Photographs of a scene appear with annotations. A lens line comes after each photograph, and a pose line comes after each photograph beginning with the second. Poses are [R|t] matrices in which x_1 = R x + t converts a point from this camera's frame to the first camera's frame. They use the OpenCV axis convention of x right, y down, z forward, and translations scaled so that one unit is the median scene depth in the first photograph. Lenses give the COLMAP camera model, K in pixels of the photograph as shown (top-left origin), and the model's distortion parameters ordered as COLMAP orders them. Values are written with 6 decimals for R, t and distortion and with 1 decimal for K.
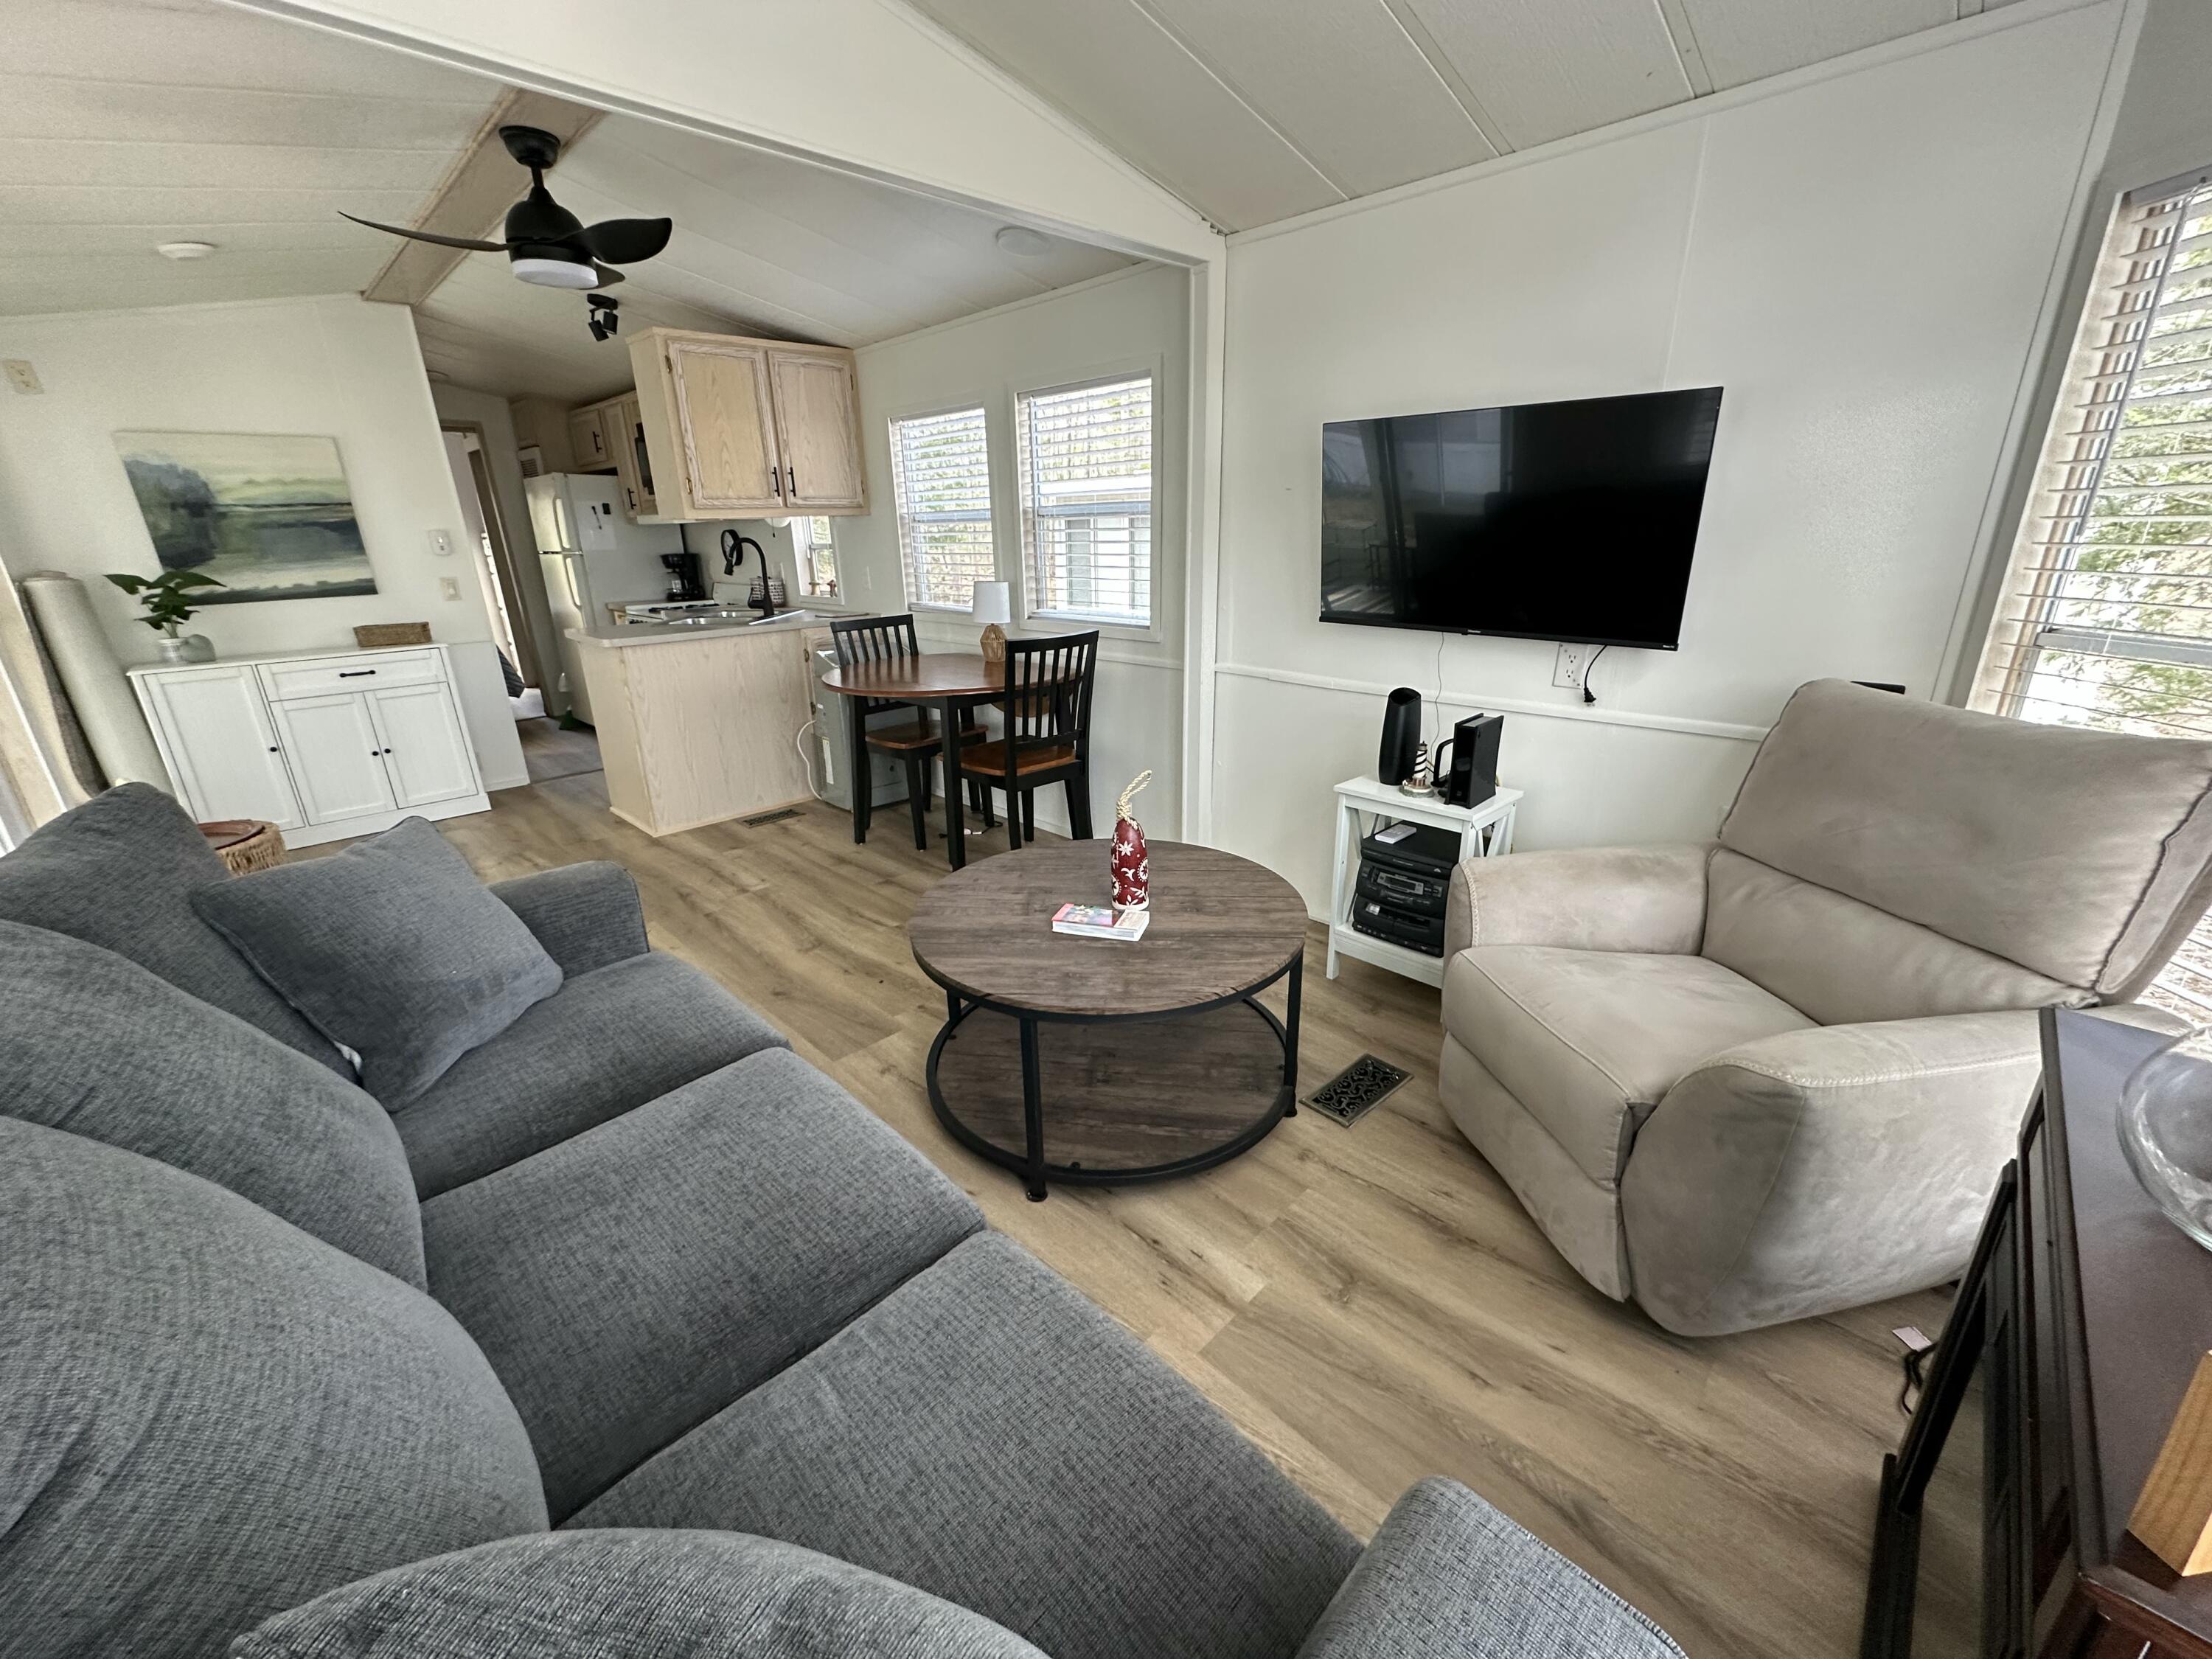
lens RADIAL K [[876.5, 0, 1106.8], [0, 876.5, 829.7], [0, 0, 1]] dist [0.001514, -0.000799]
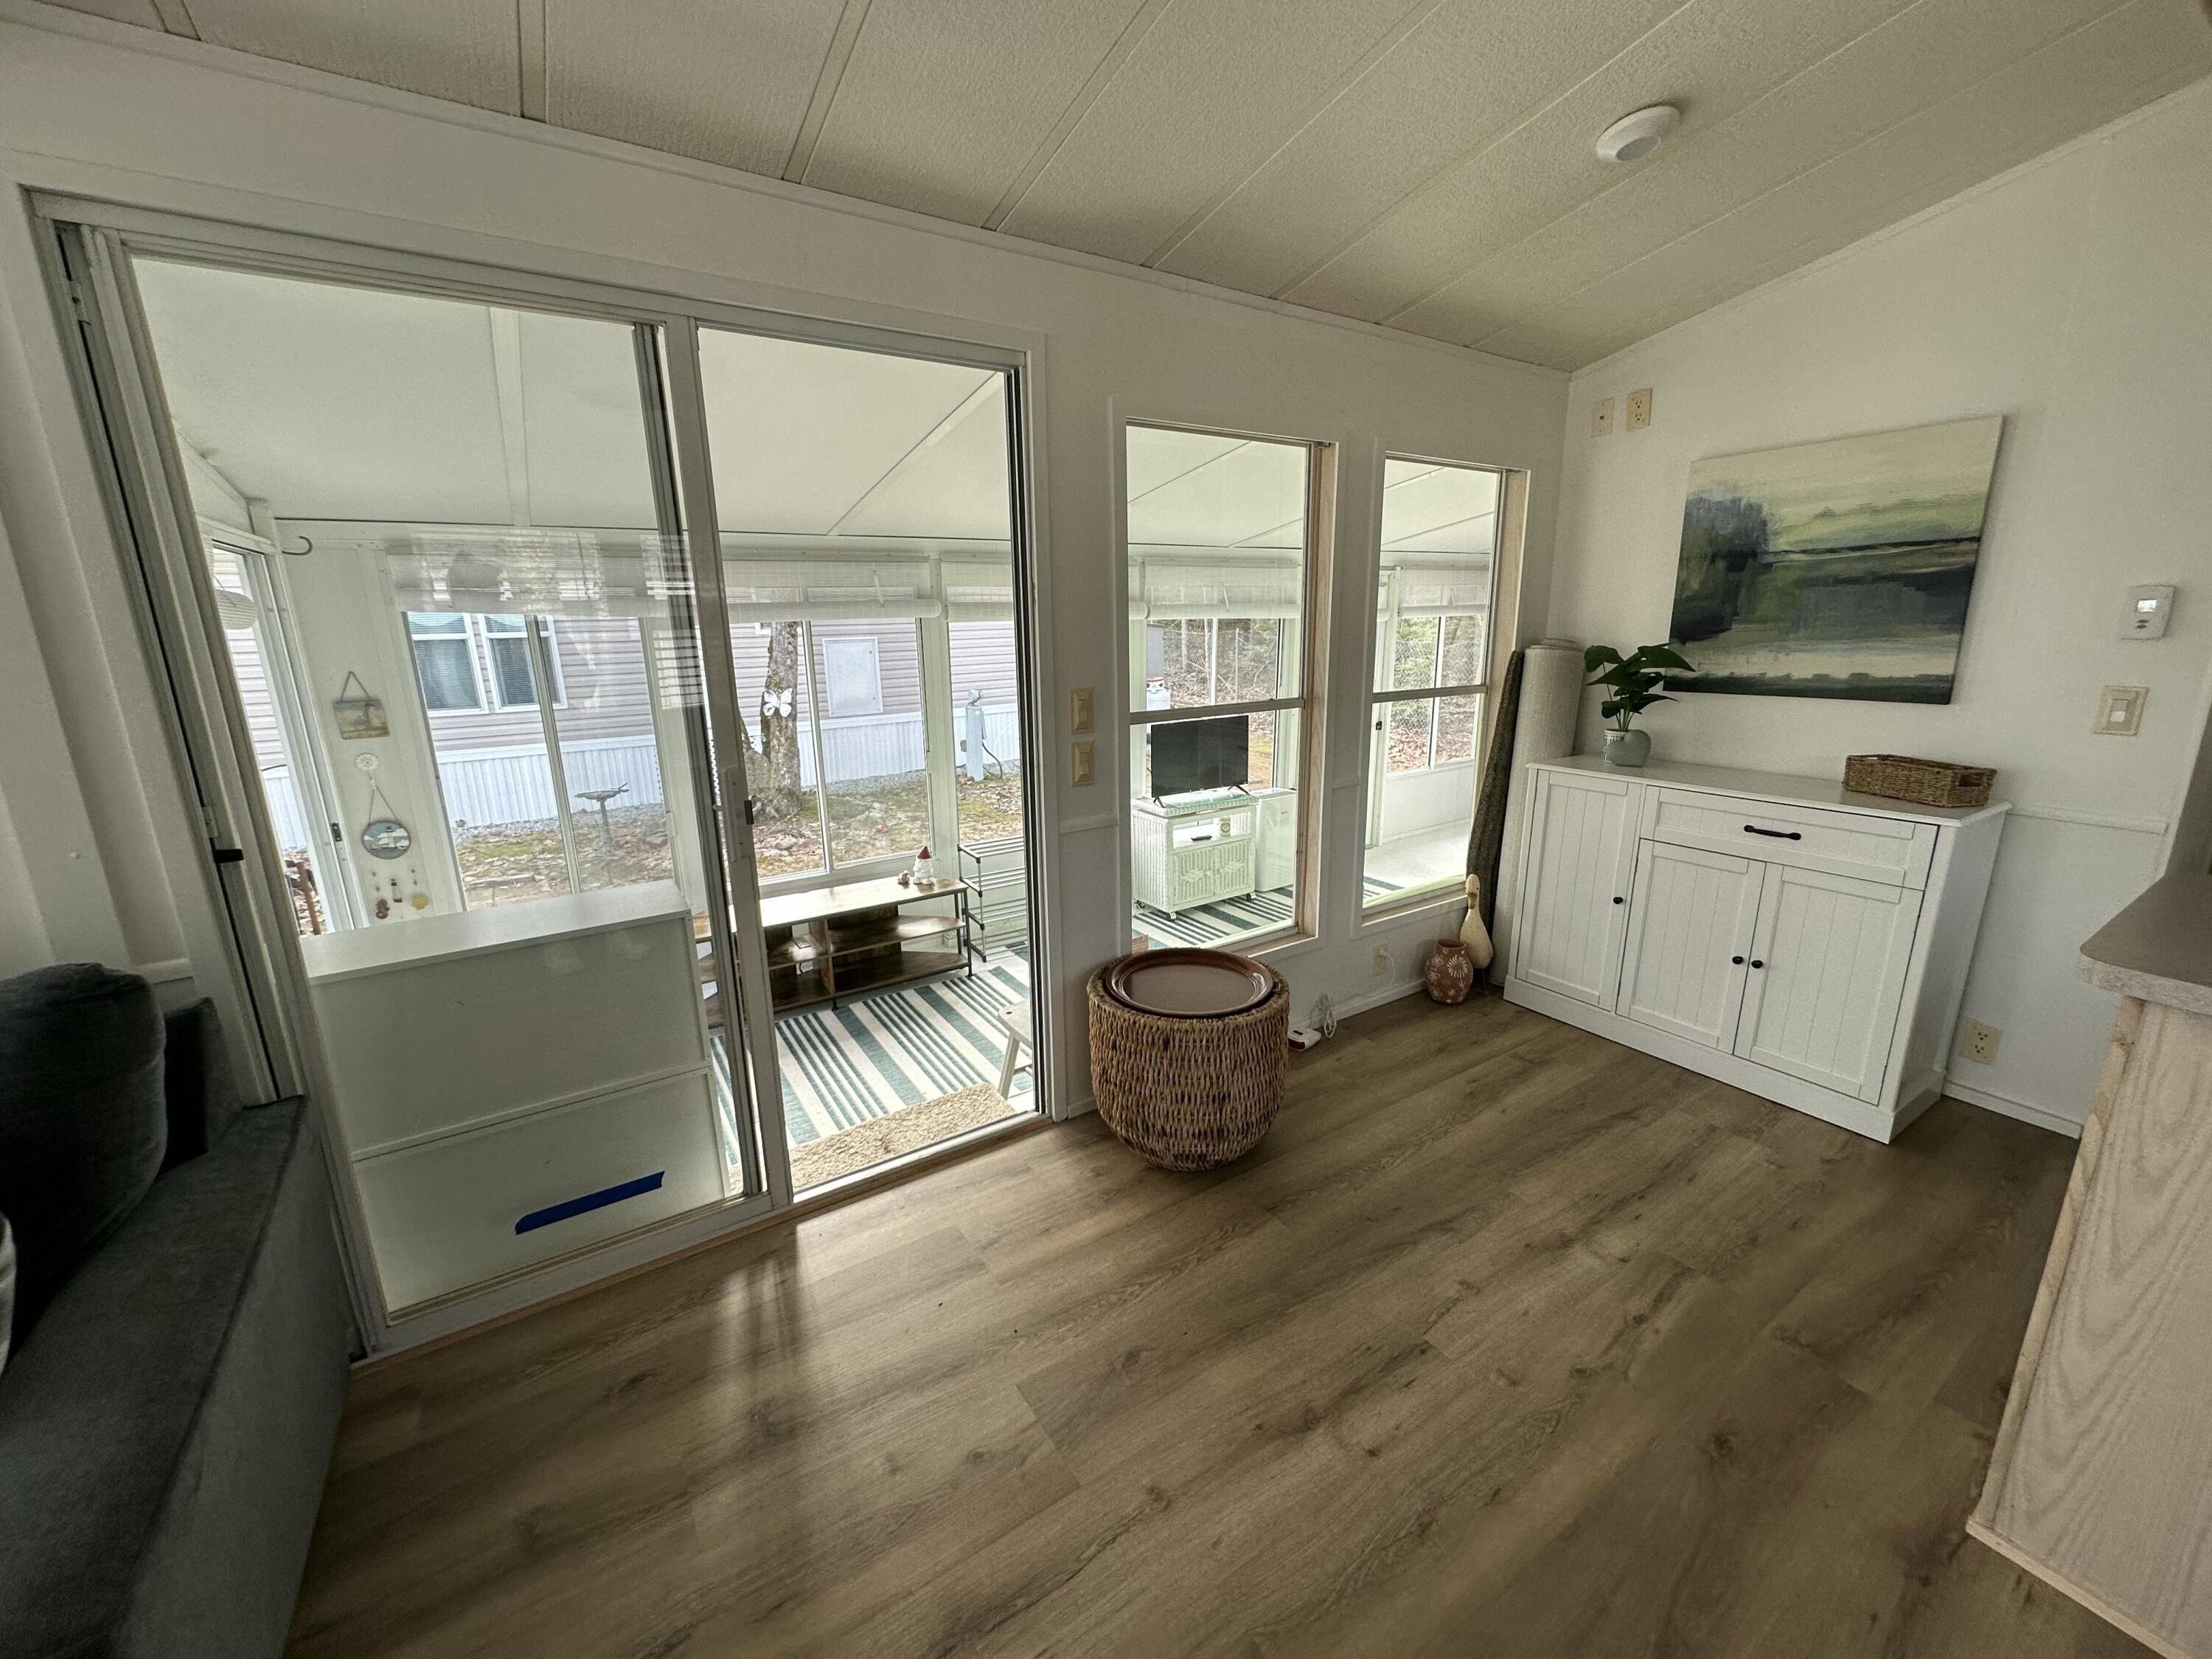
lens RADIAL K [[876.5, 0, 1105.1], [0, 876.5, 828.3], [0, 0, 1]] dist [0.001514, -0.000799]
pose [[-0.207369, 0.258558, -0.943475, -0.223759], [-0.297950, 0.901926, 0.312659, -0.241233], [0.931785, 0.345944, -0.109995, 0.681035]]
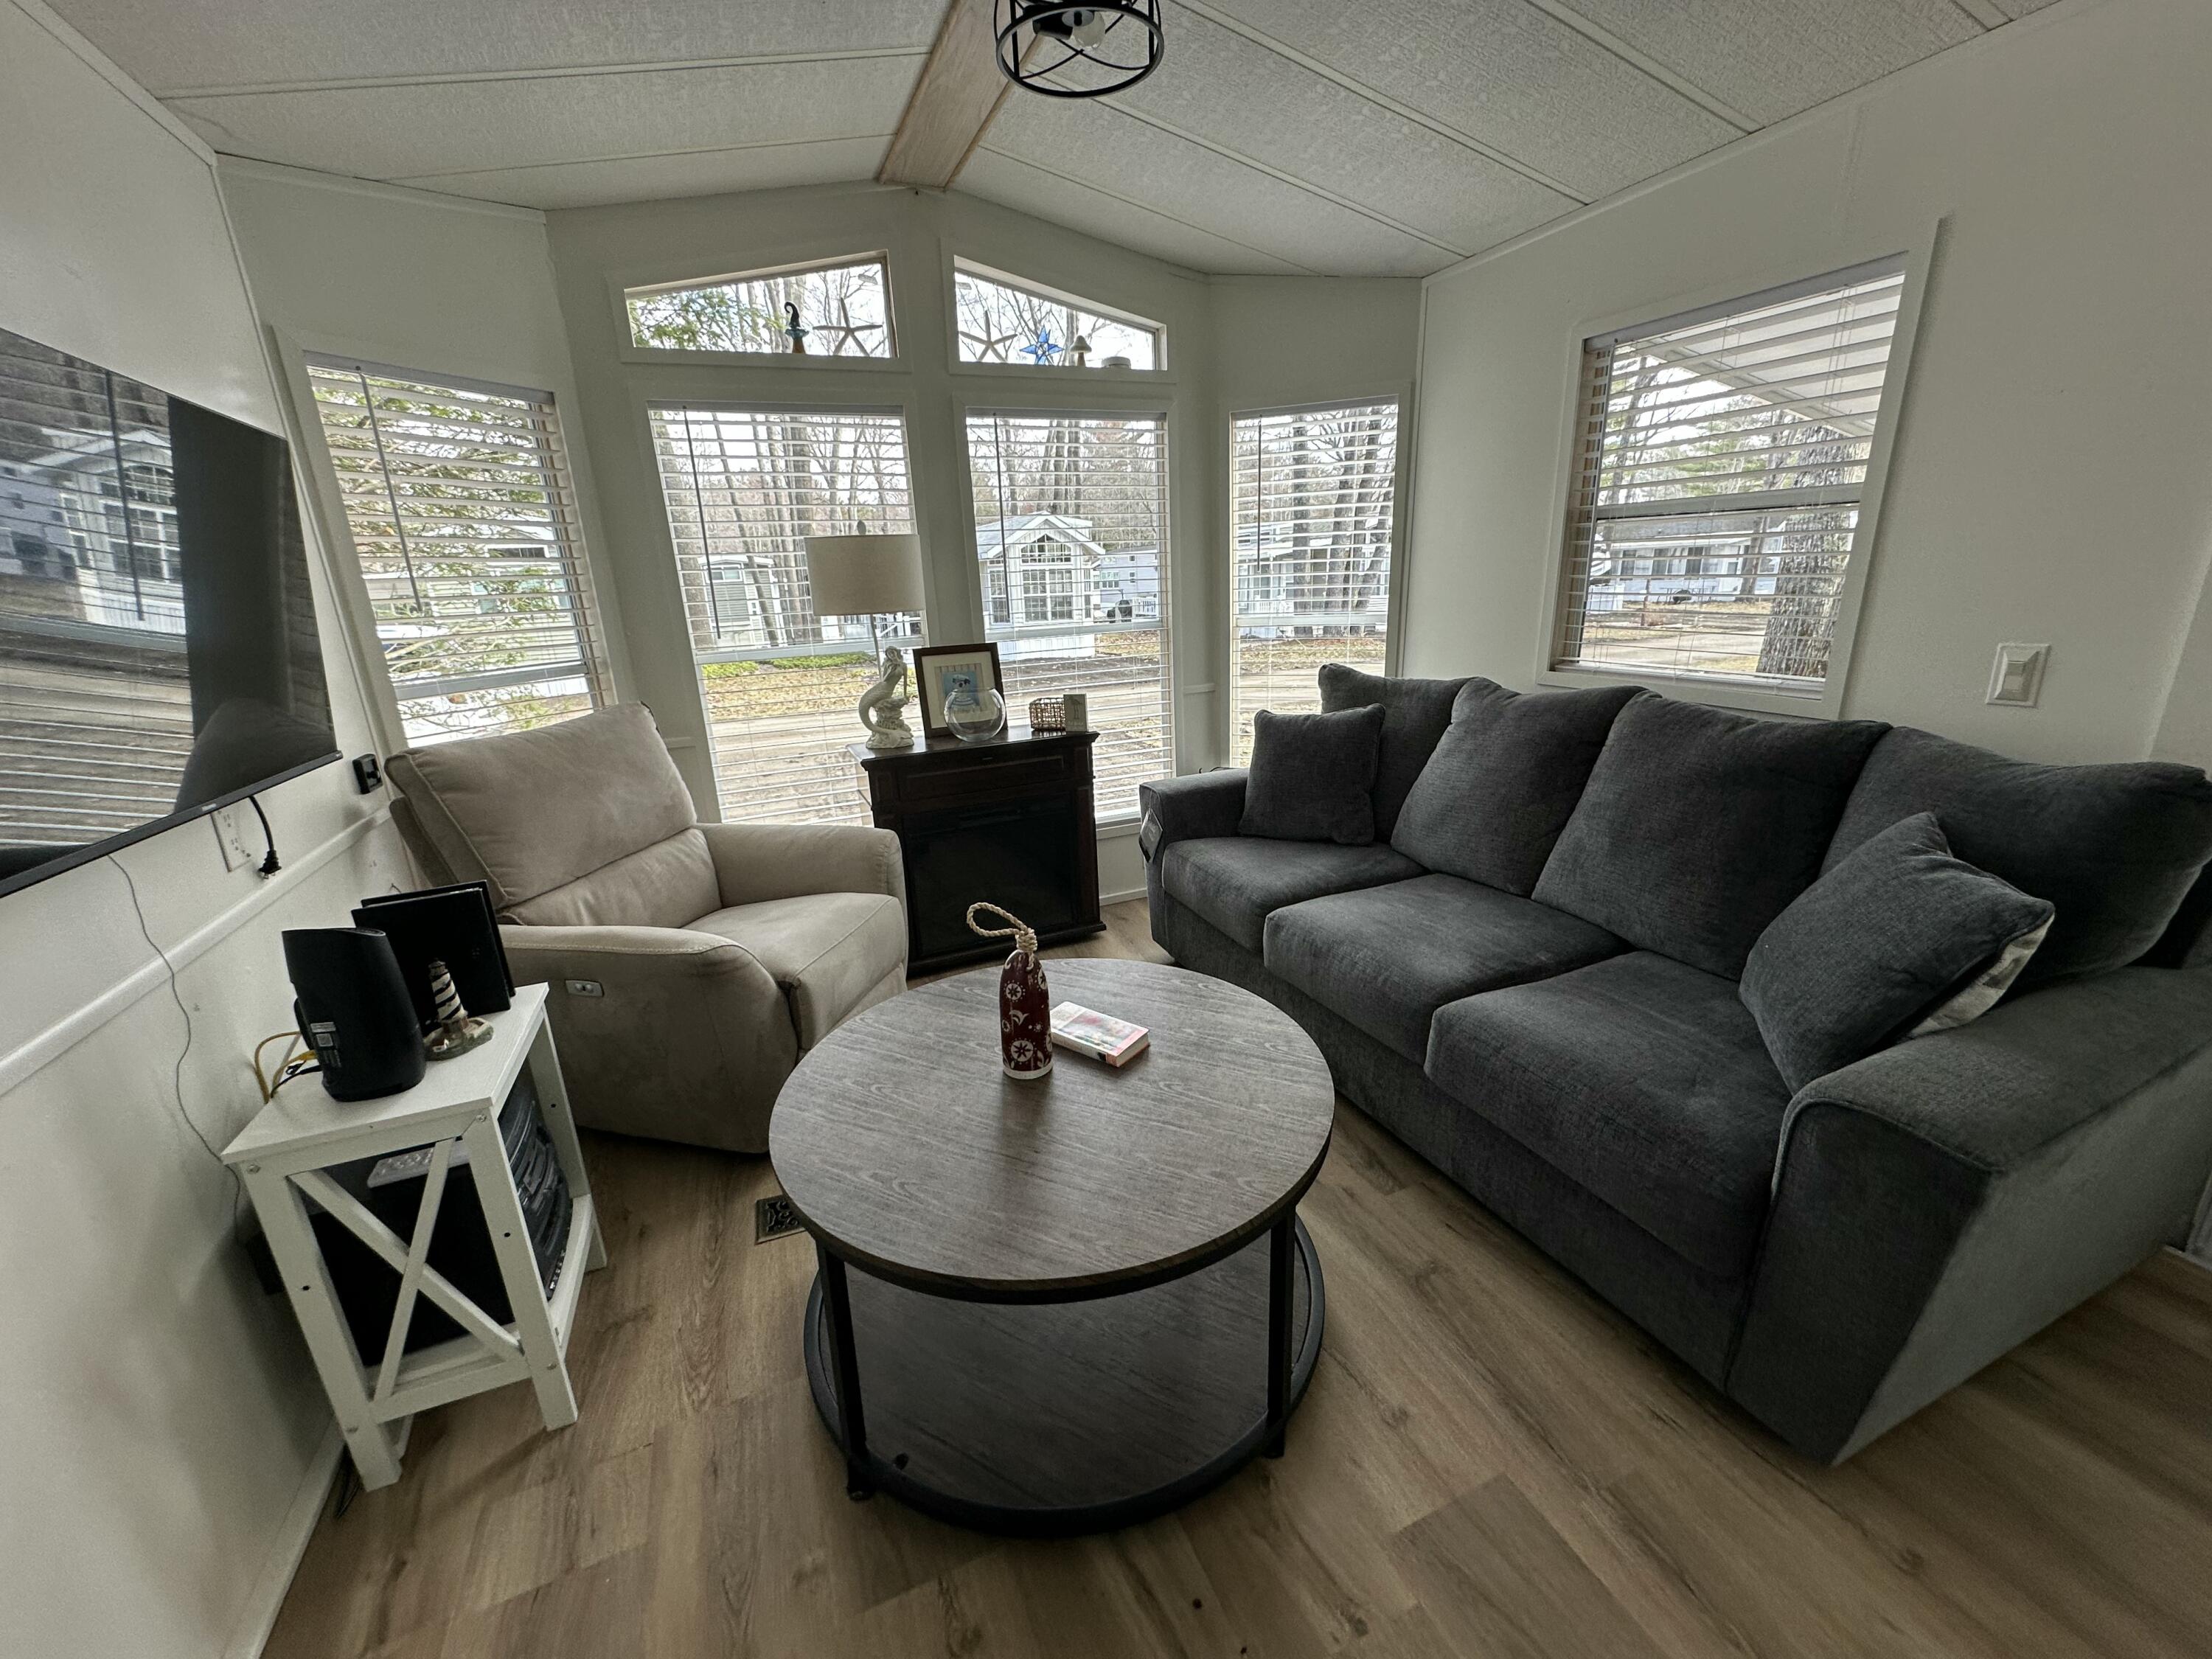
lens RADIAL K [[876.5, 0, 1103.4], [0, 876.5, 831.5], [0, 0, 1]] dist [0.001514, -0.000799]
pose [[-0.928294, -0.046129, 0.368974, -0.155821], [0.178634, 0.814954, 0.551307, -0.249754], [-0.326128, 0.577687, -0.748277, 0.749619]]
